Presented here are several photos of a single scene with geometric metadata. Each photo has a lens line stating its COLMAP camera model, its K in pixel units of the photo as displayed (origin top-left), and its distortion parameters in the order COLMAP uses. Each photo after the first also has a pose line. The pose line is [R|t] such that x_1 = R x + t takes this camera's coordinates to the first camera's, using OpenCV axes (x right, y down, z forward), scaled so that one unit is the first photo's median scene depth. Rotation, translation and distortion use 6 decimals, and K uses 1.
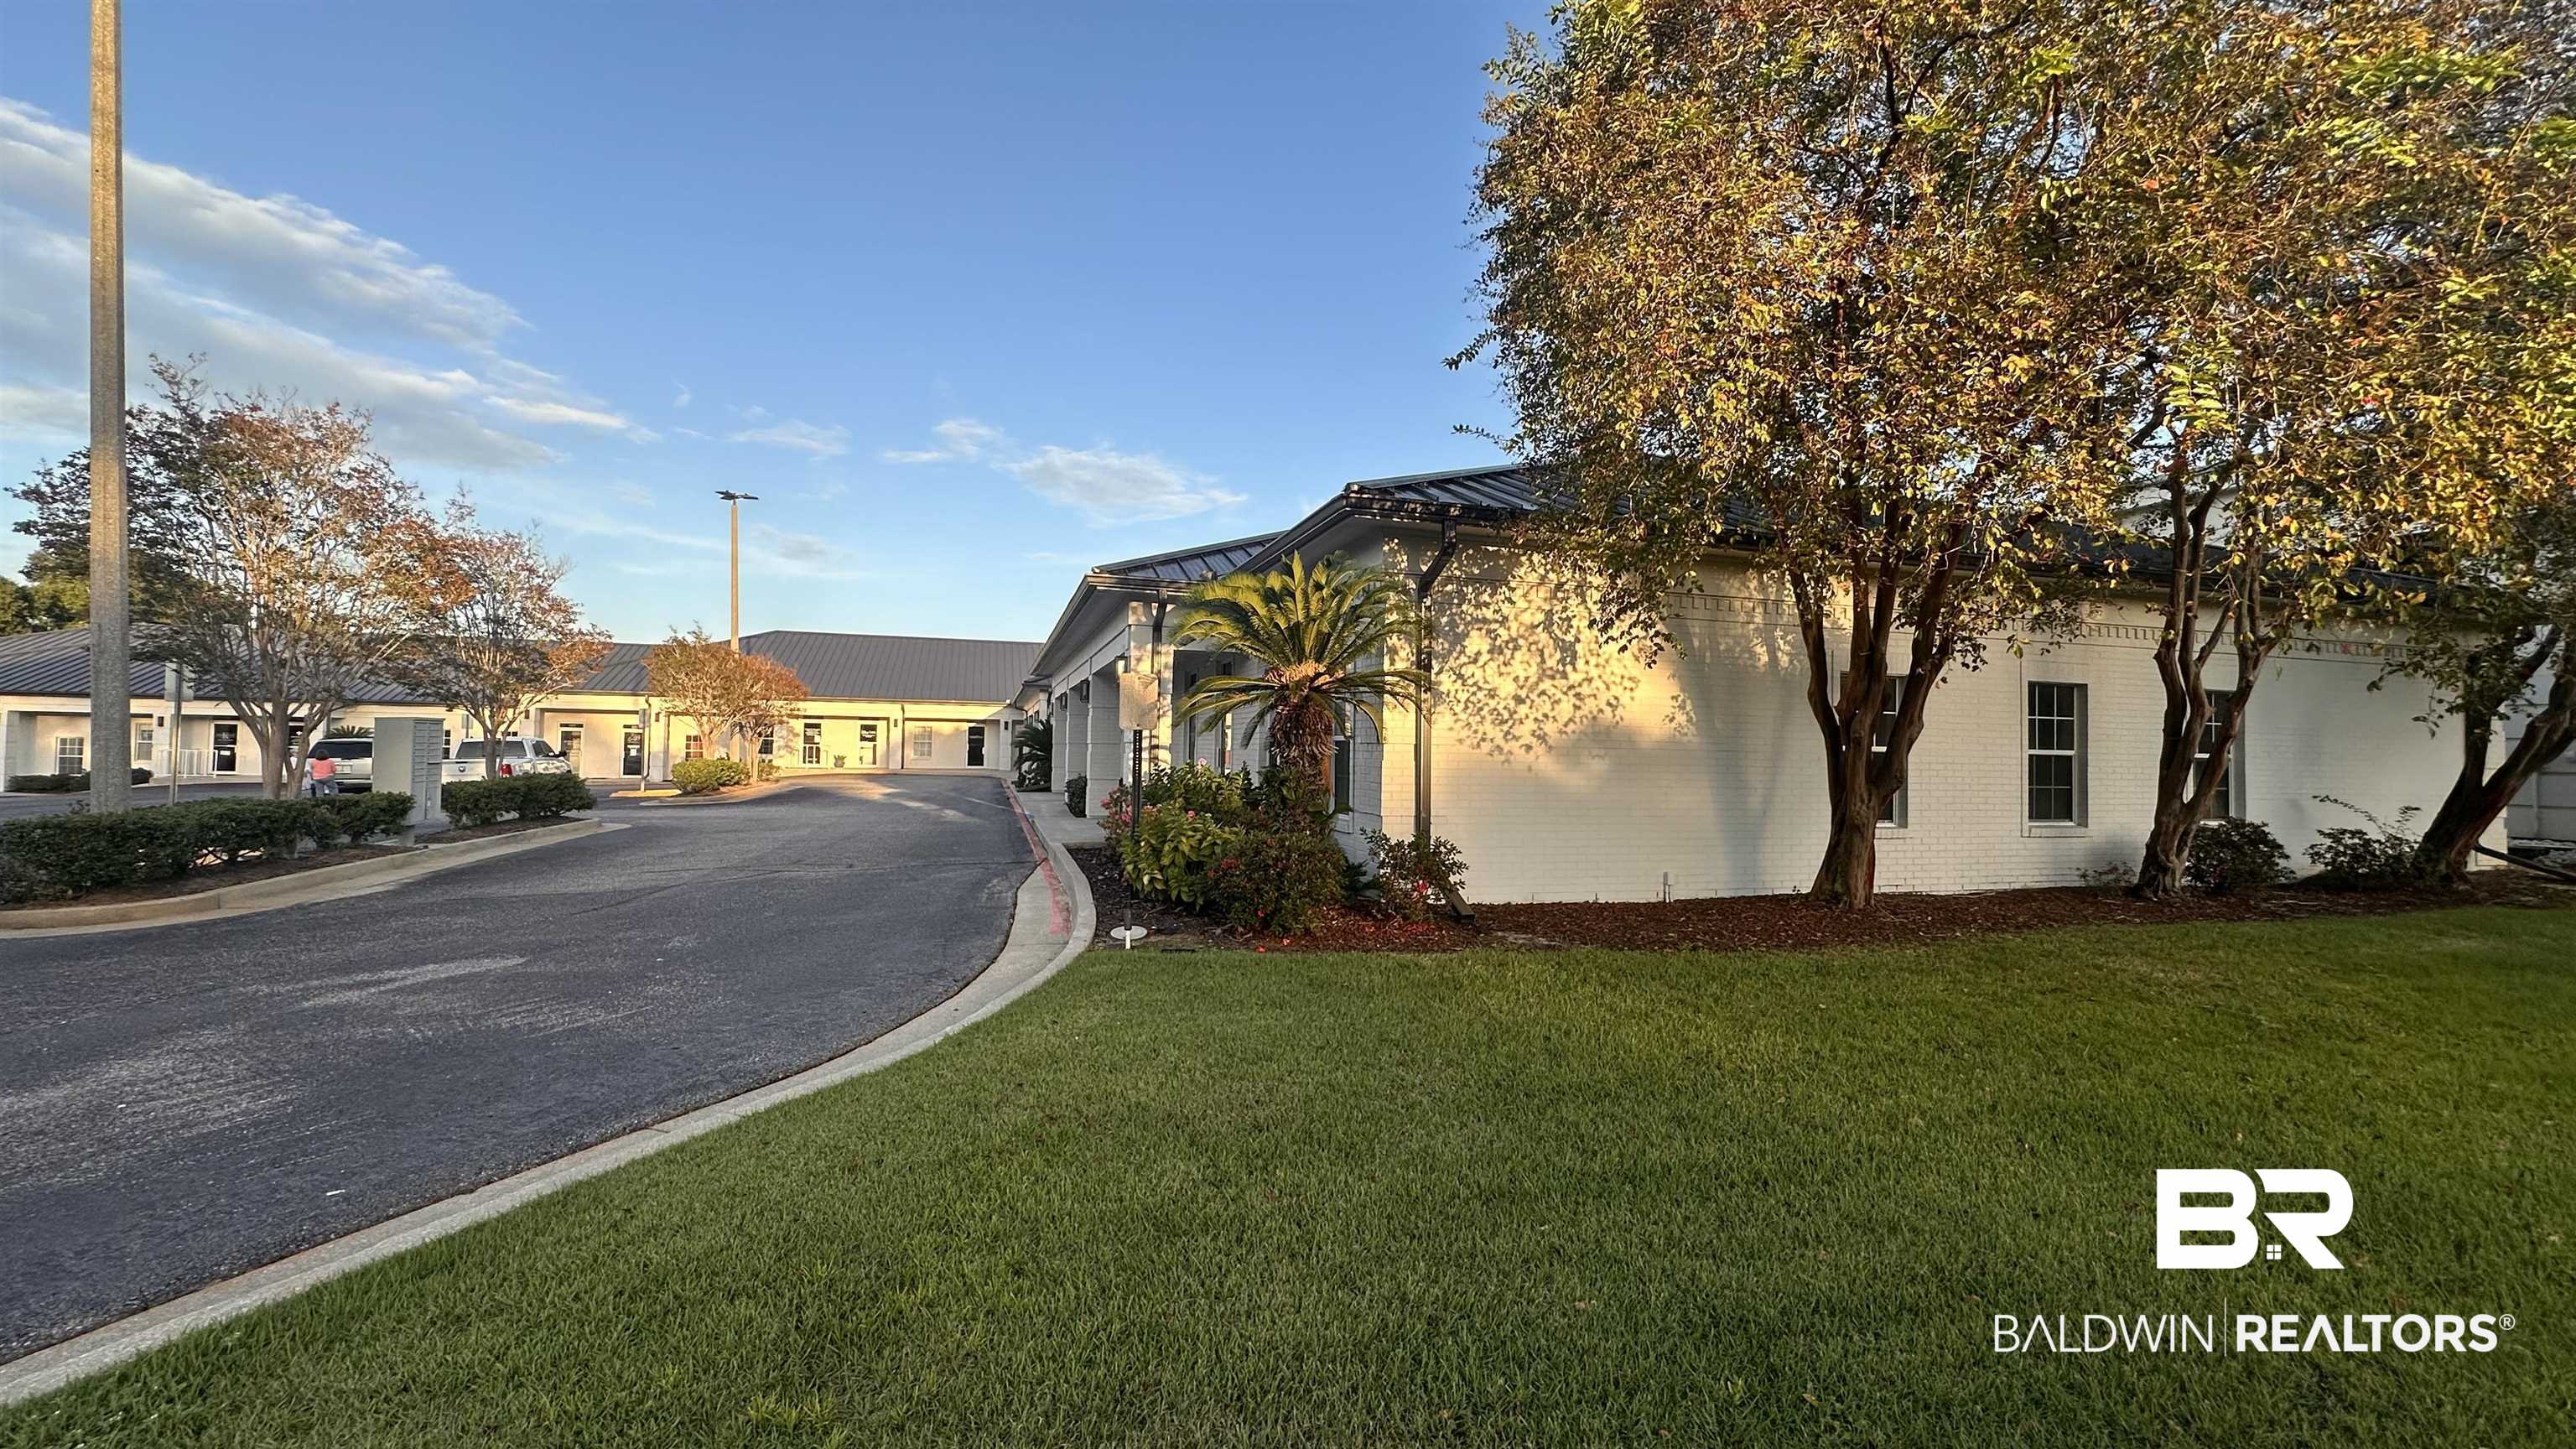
lens RADIAL K [[1018.5, 0, 1288.7], [0, 1018.5, 756.7], [0, 0, 1]] dist [-0.001630, -0.000068]
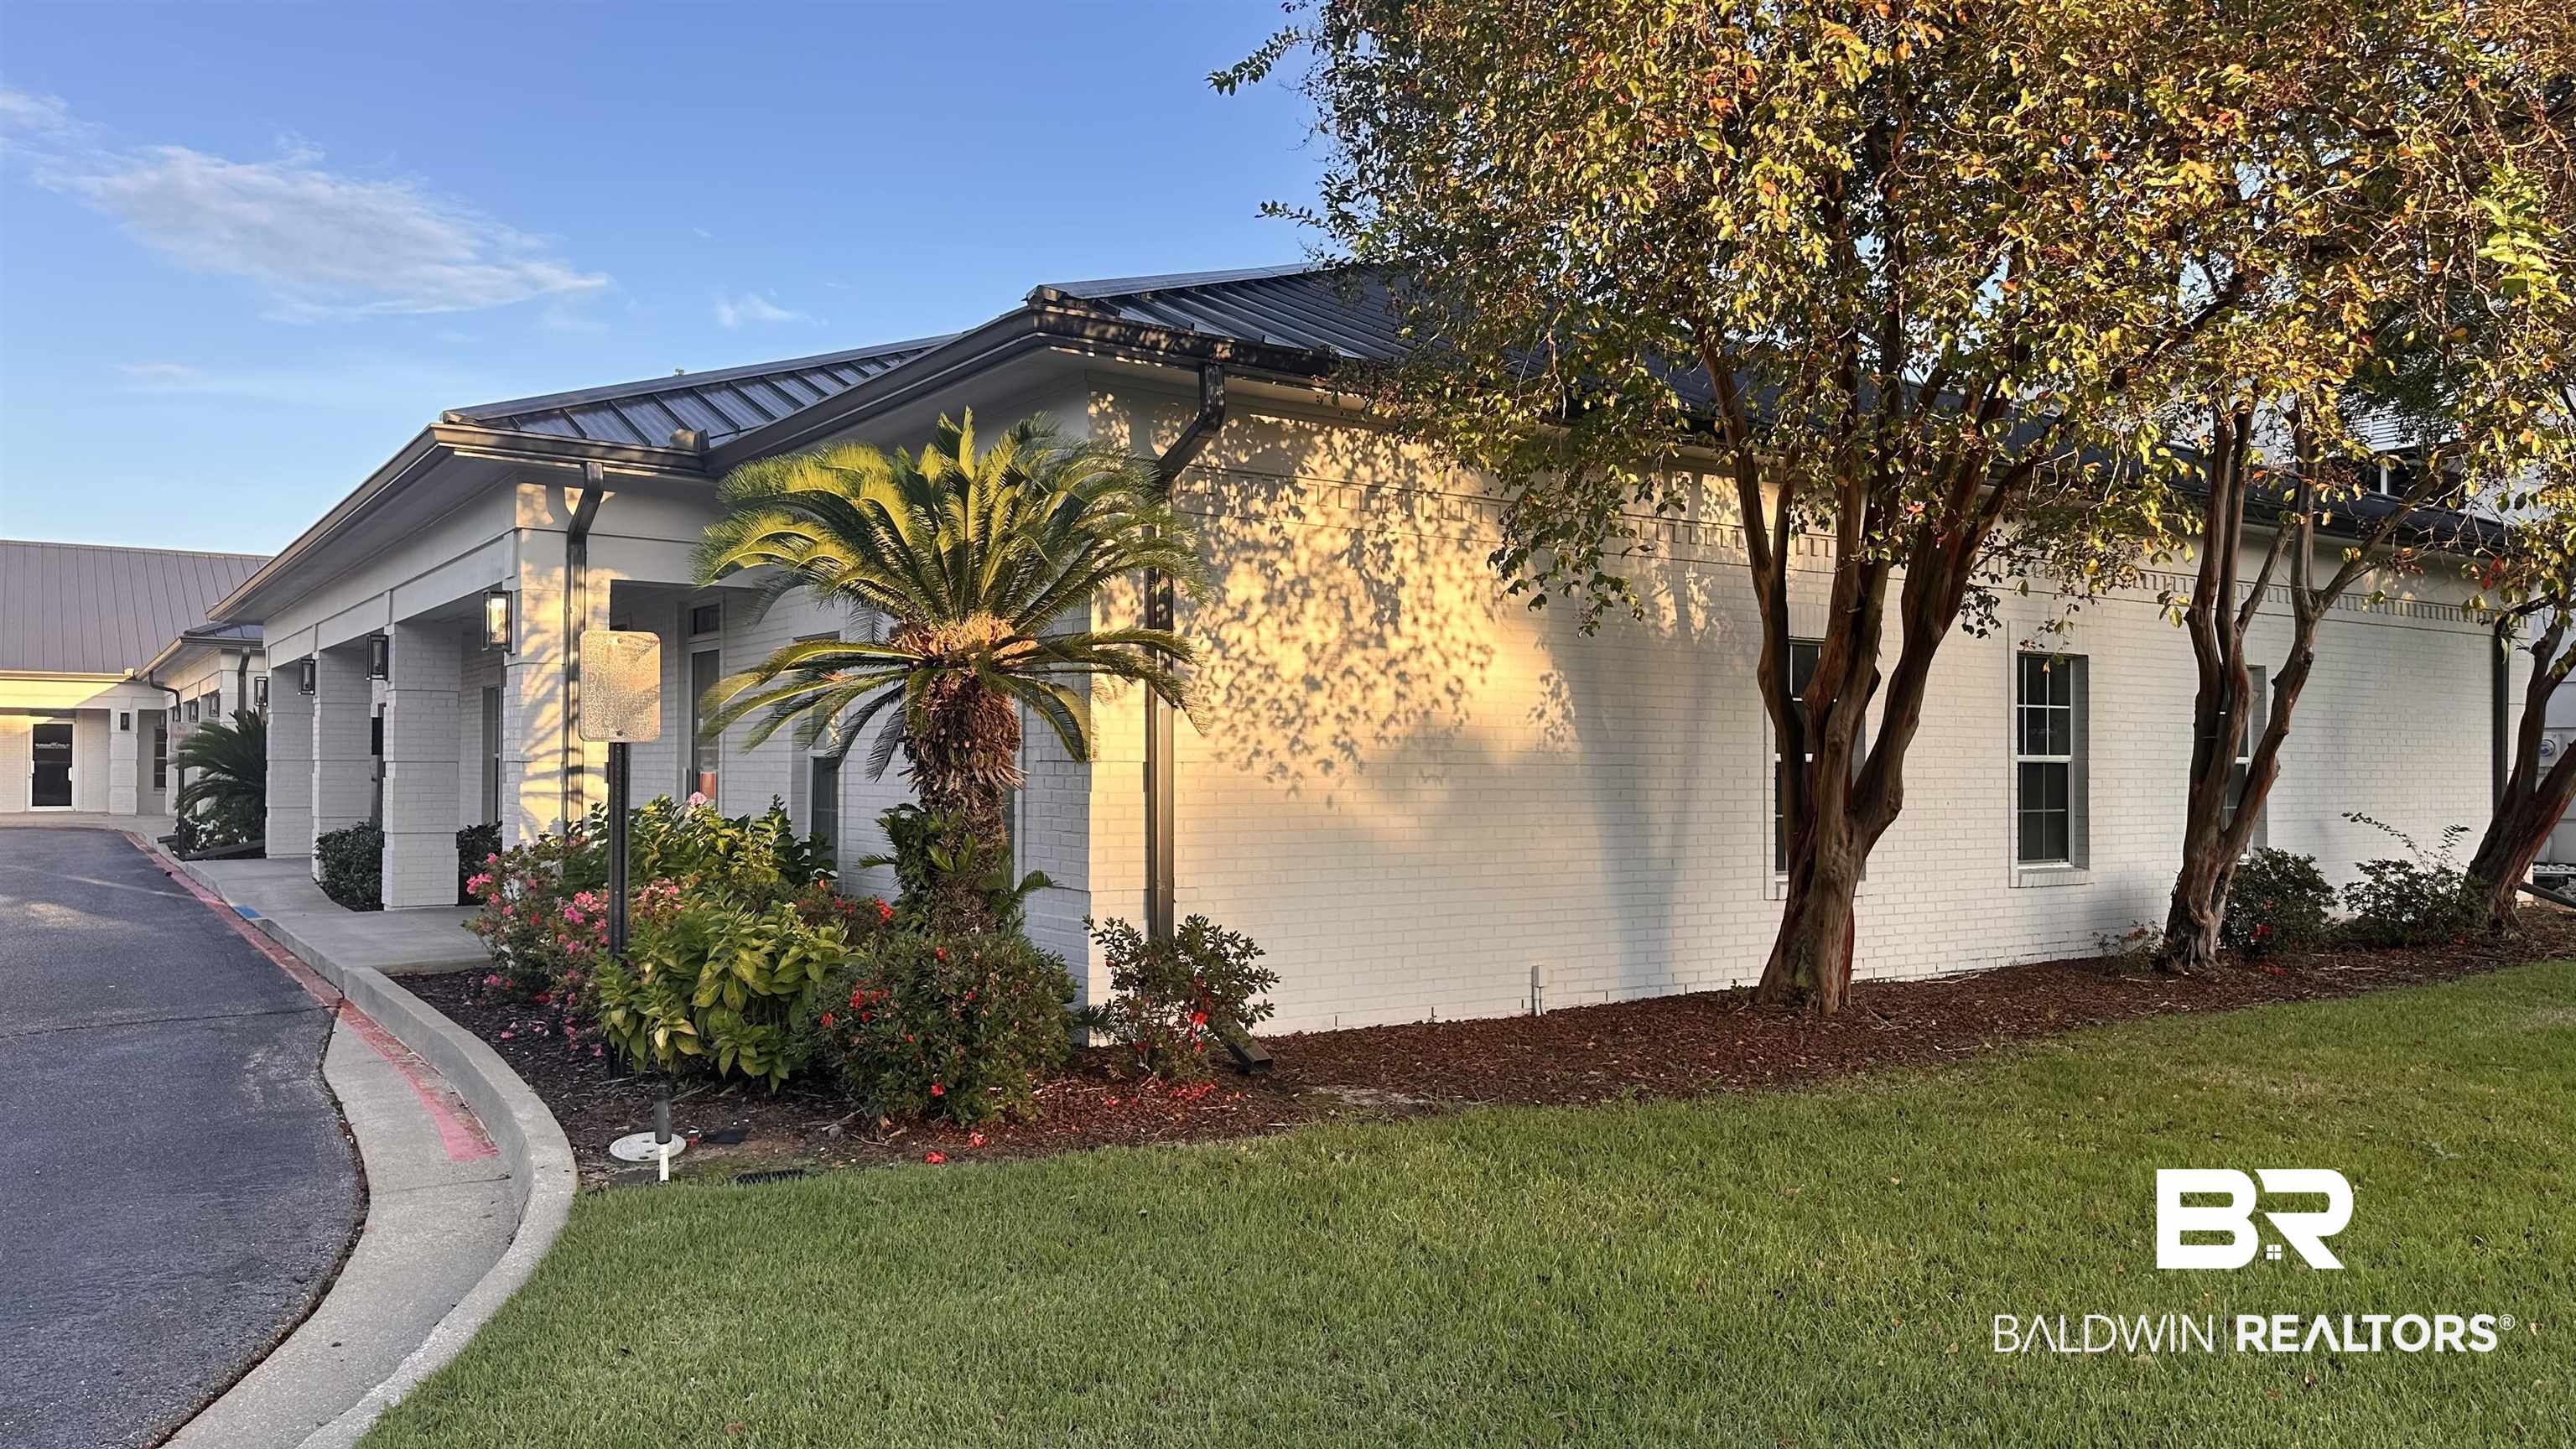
lens RADIAL K [[1770.4, 0, 1289.2], [0, 1770.4, 785.7], [0, 0, 1]] dist [0.114131, -0.129222]
pose [[0.950130, -0.018196, 0.311323, -0.101691], [0.015188, 0.999812, 0.012085, -0.009806], [-0.311484, -0.006754, 0.950227, 0.041956]]
